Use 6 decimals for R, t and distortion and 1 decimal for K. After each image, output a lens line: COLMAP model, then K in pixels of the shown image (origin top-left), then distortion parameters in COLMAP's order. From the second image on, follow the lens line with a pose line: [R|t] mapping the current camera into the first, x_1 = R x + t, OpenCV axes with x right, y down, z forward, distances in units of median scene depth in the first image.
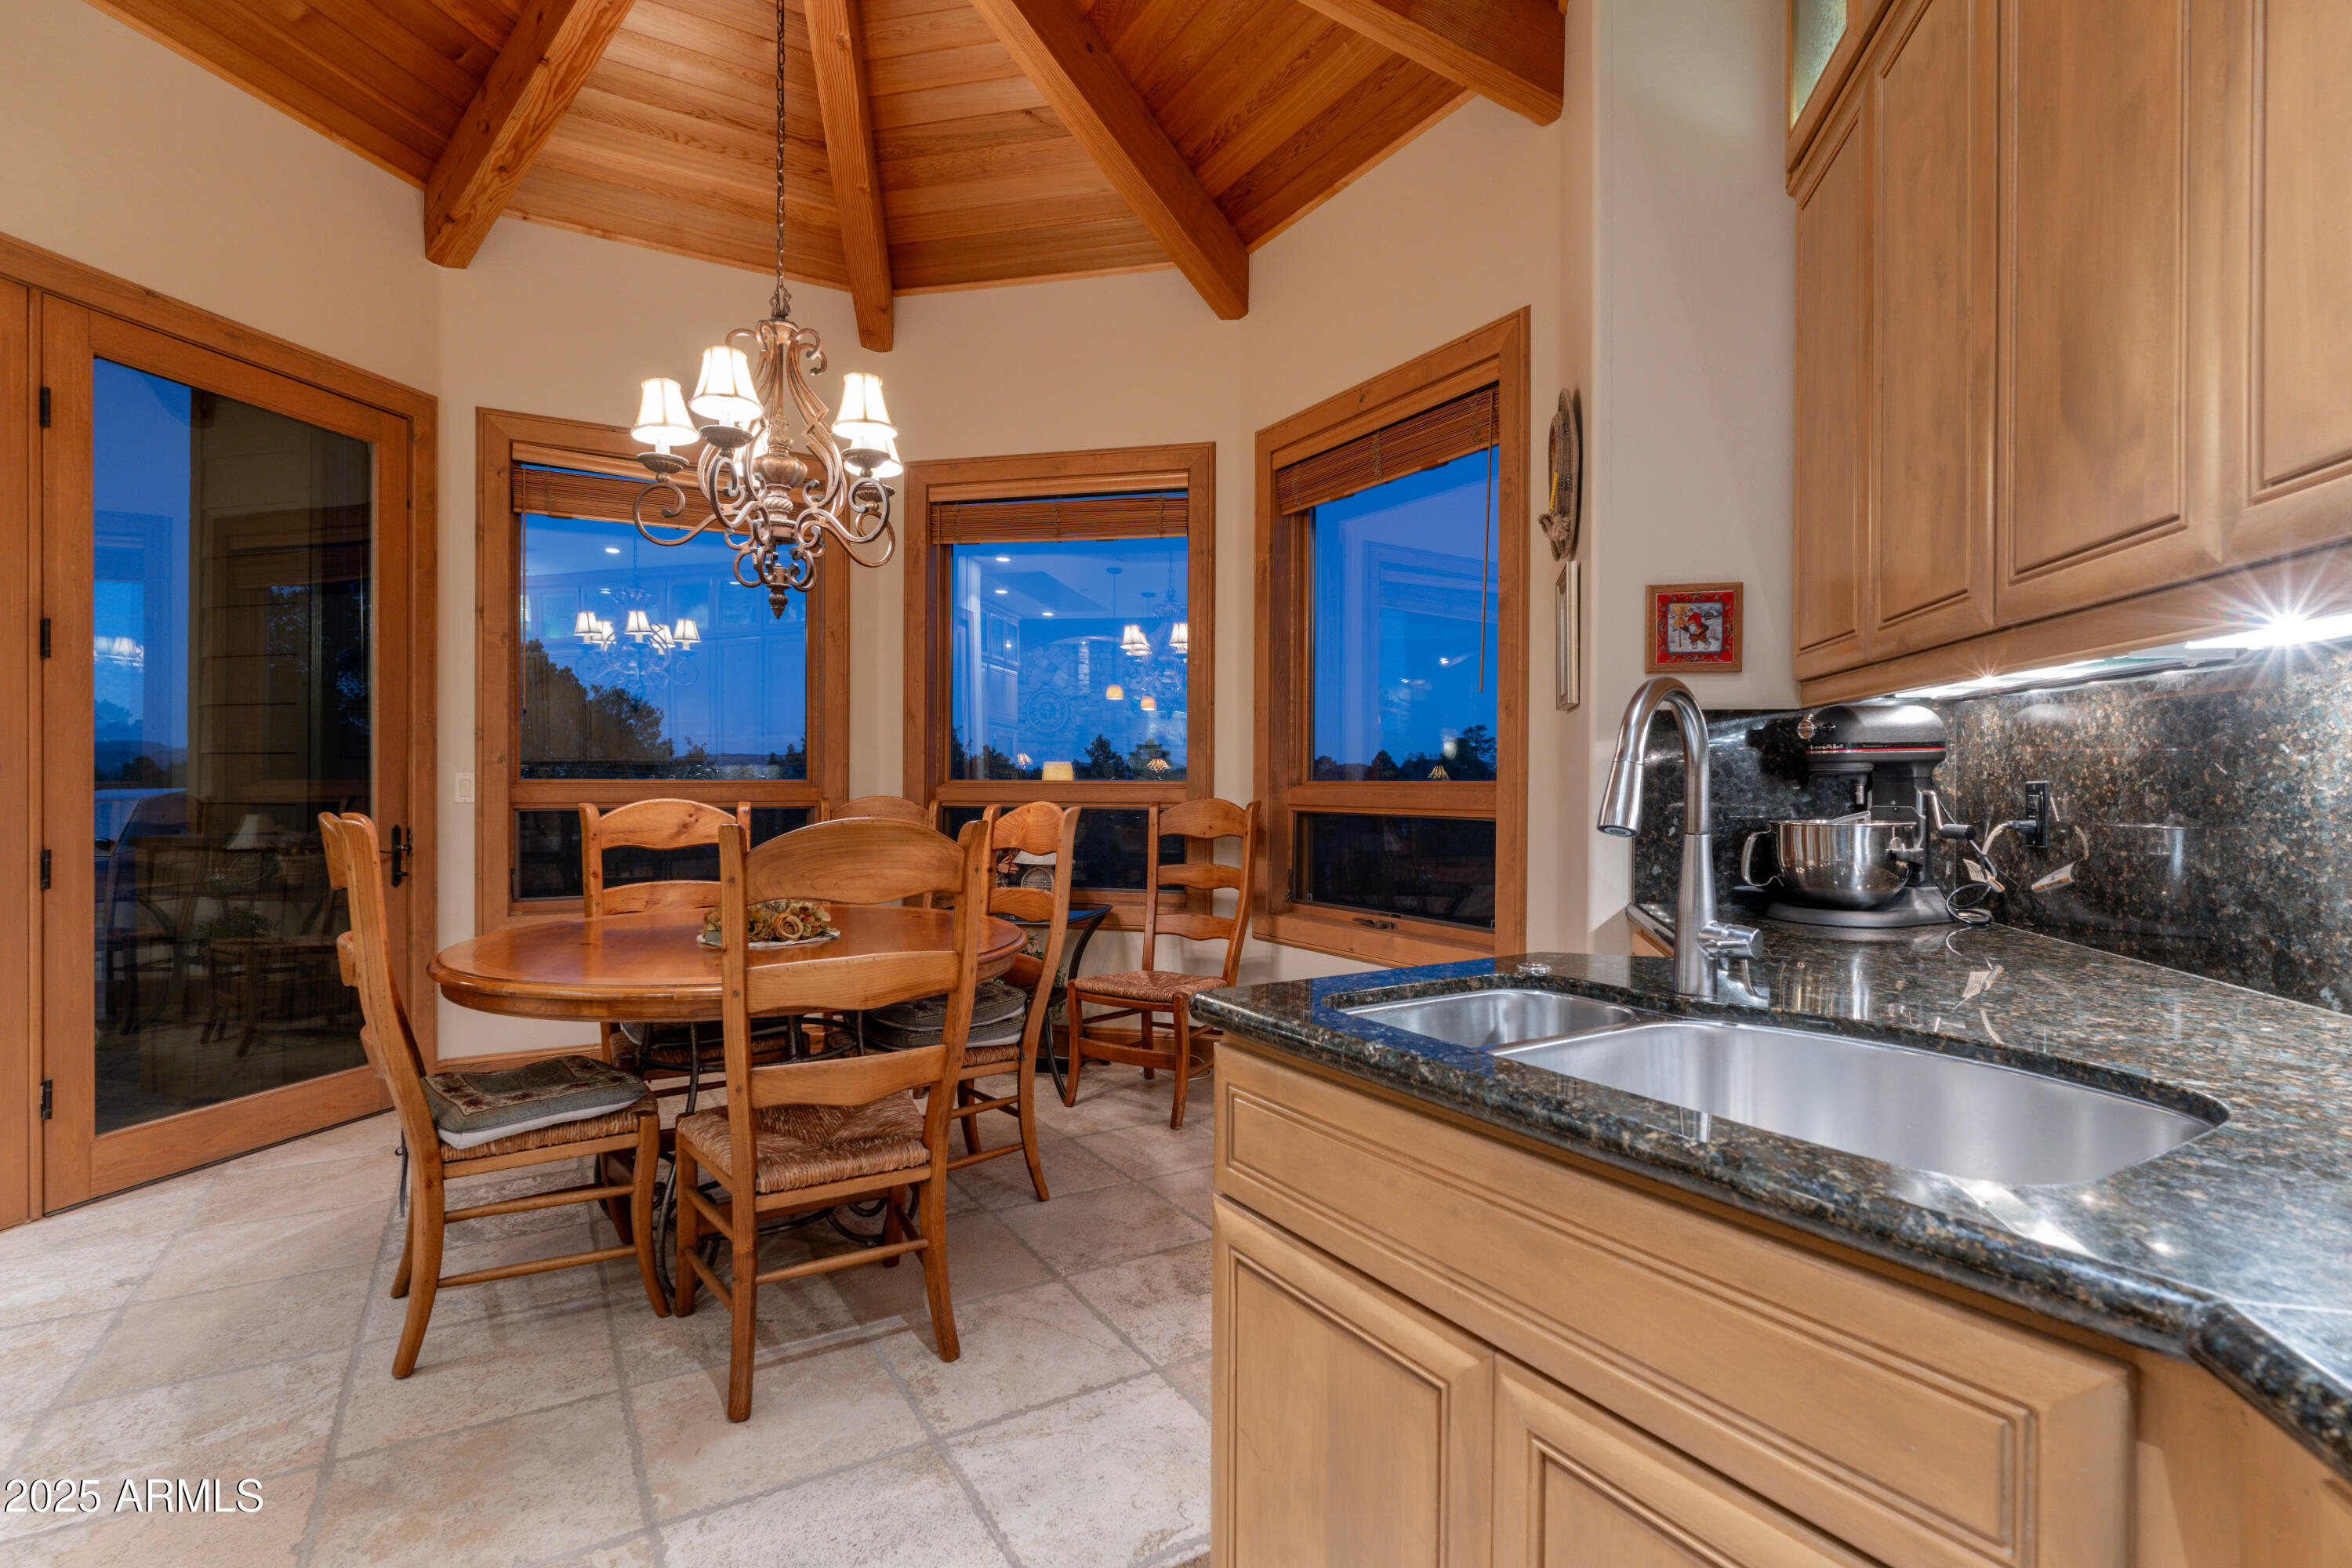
lens RADIAL K [[1093.1, 0, 1179.4], [0, 1093.1, 790.4], [0, 0, 1]] dist [-0.003800, -0.001027]
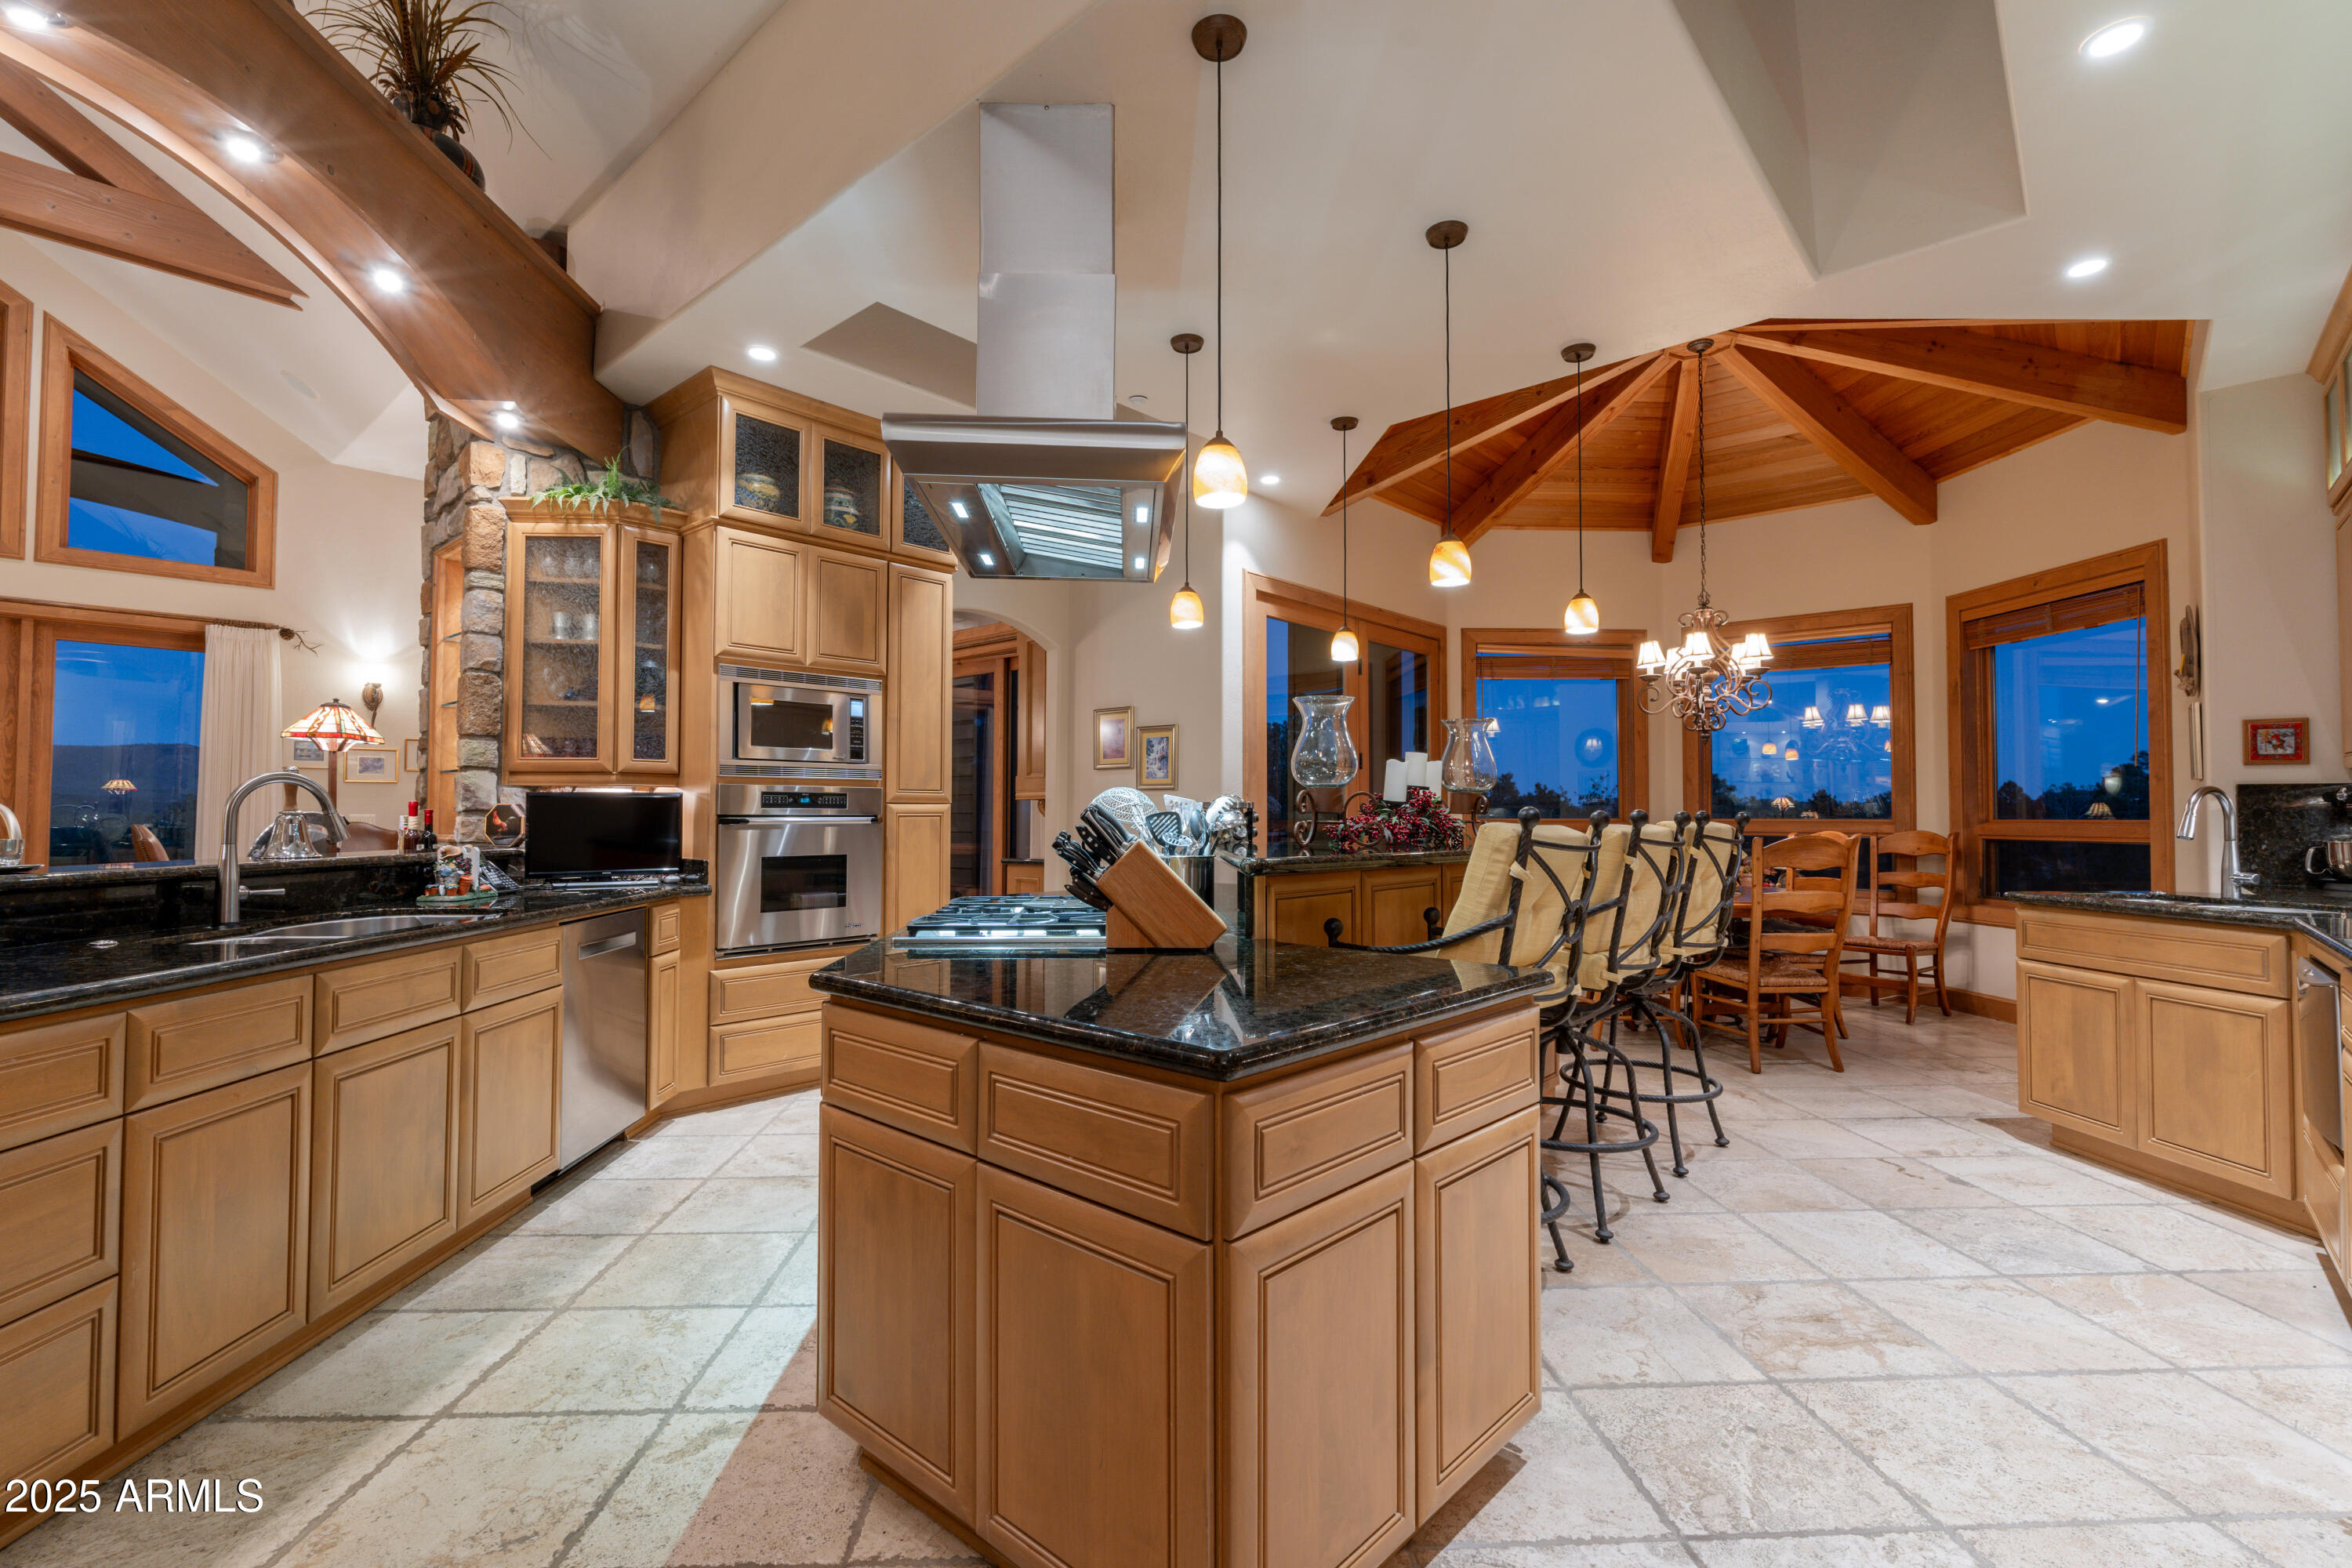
lens RADIAL K [[1044.8, 0, 1169.3], [0, 1044.8, 784.2], [0, 0, 1]] dist [-0.001372, -0.001766]
pose [[0.880772, -0.015116, -0.473299, -0.216418], [-0.003435, 0.999260, -0.038305, 0.002132], [0.473528, 0.035363, 0.880069, -0.874369]]
